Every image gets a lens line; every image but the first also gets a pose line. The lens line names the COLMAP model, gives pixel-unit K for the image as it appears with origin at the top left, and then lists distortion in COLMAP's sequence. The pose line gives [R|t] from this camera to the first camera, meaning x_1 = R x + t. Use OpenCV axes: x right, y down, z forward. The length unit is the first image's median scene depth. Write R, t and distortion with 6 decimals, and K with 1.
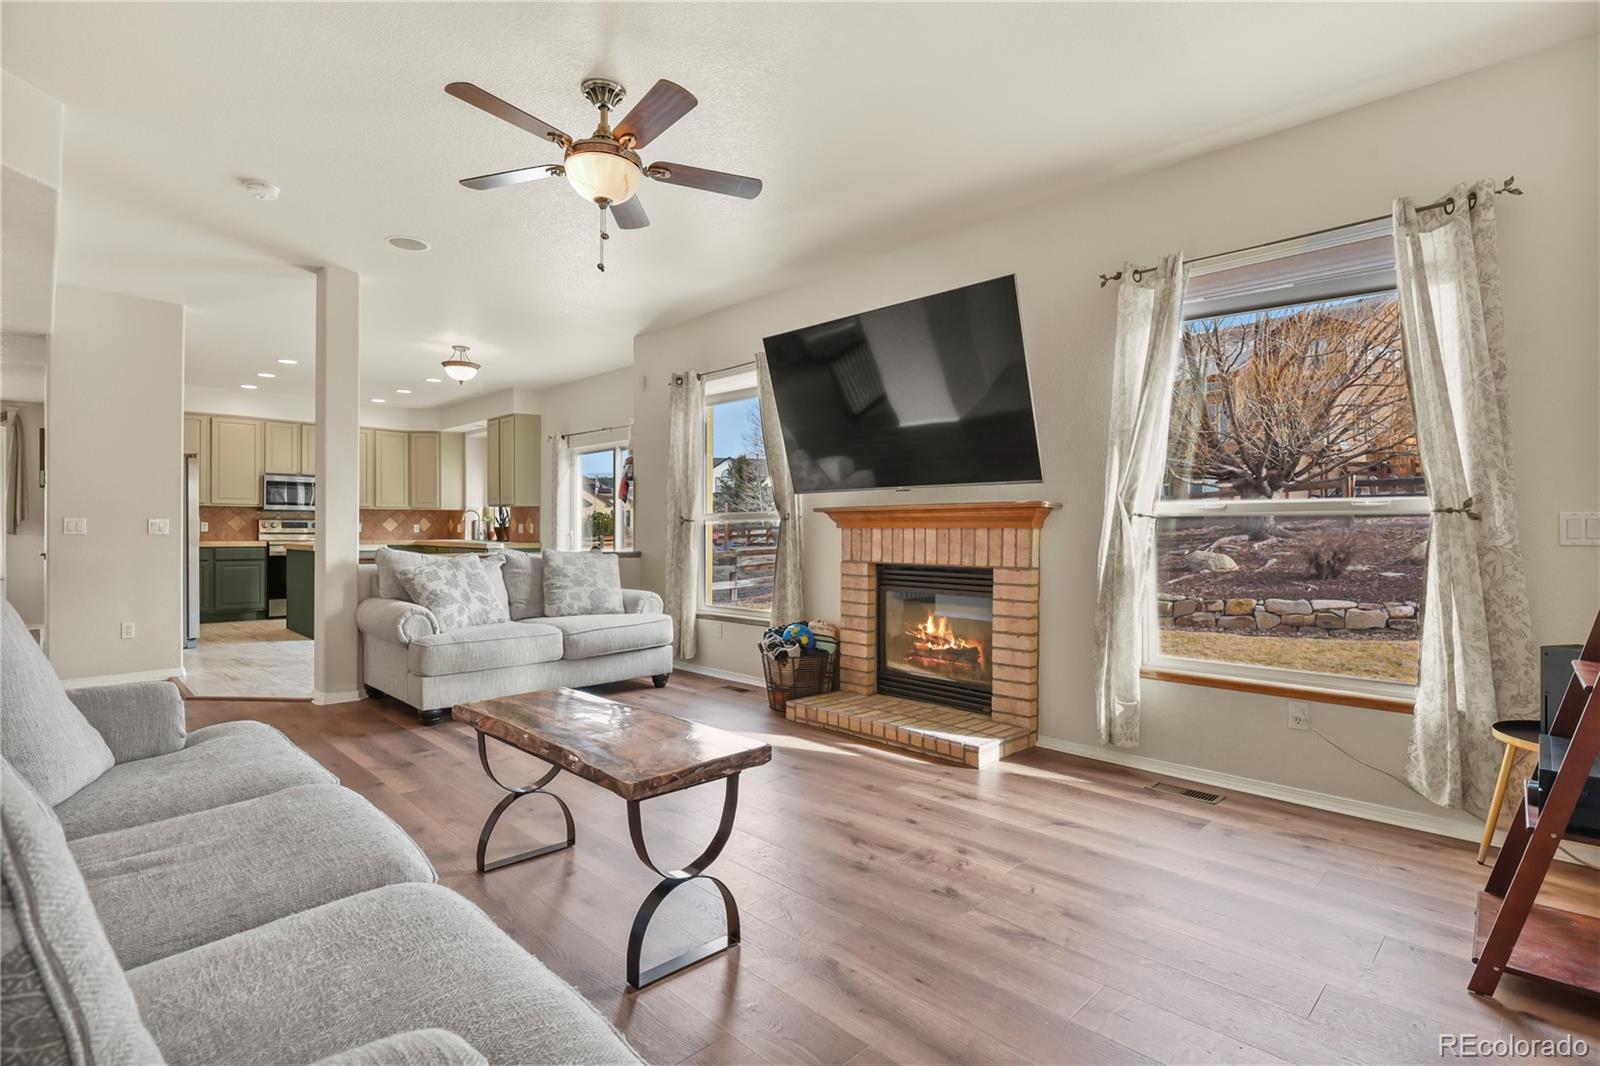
lens RADIAL K [[776.5, 0, 809.8], [0, 776.5, 530.5], [0, 0, 1]] dist [-0.011234, -0.002086]
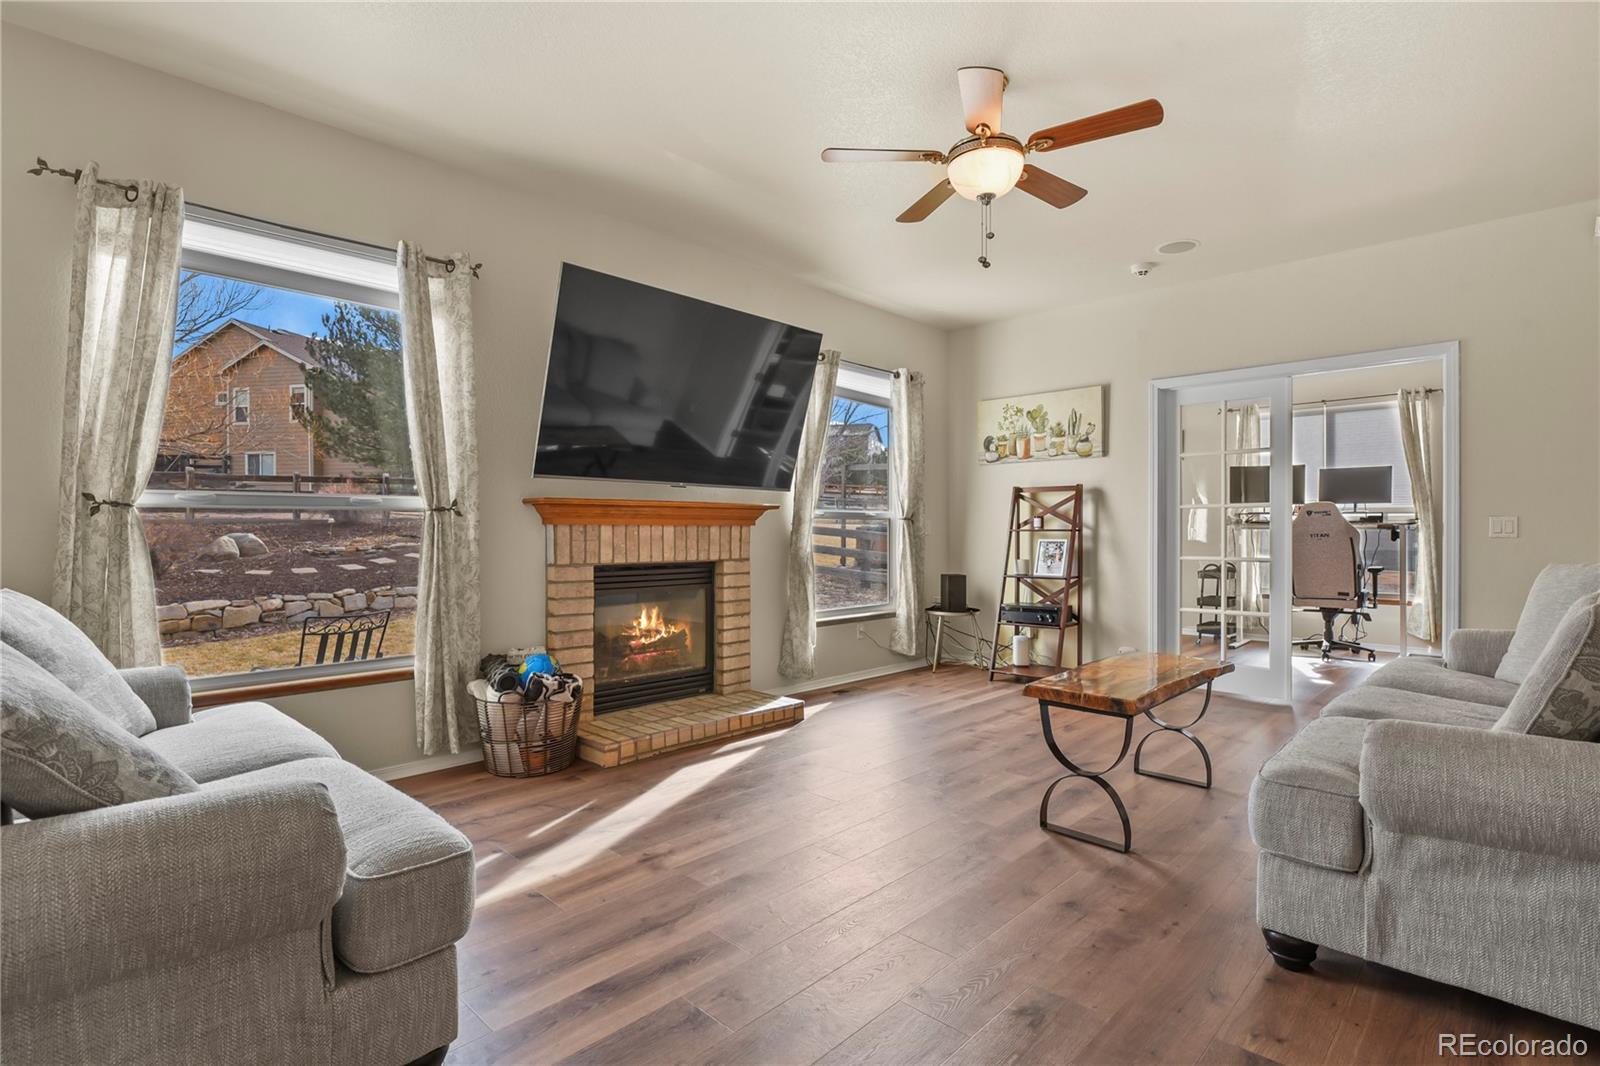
lens RADIAL K [[776.5, 0, 813.2], [0, 776.5, 532.0], [0, 0, 1]] dist [-0.011234, -0.002086]
pose [[-0.030619, -0.005204, 0.999518, -0.823627], [-0.002022, 0.999985, 0.005145, 0.000183], [-0.999529, -0.001863, -0.030629, 0.821404]]
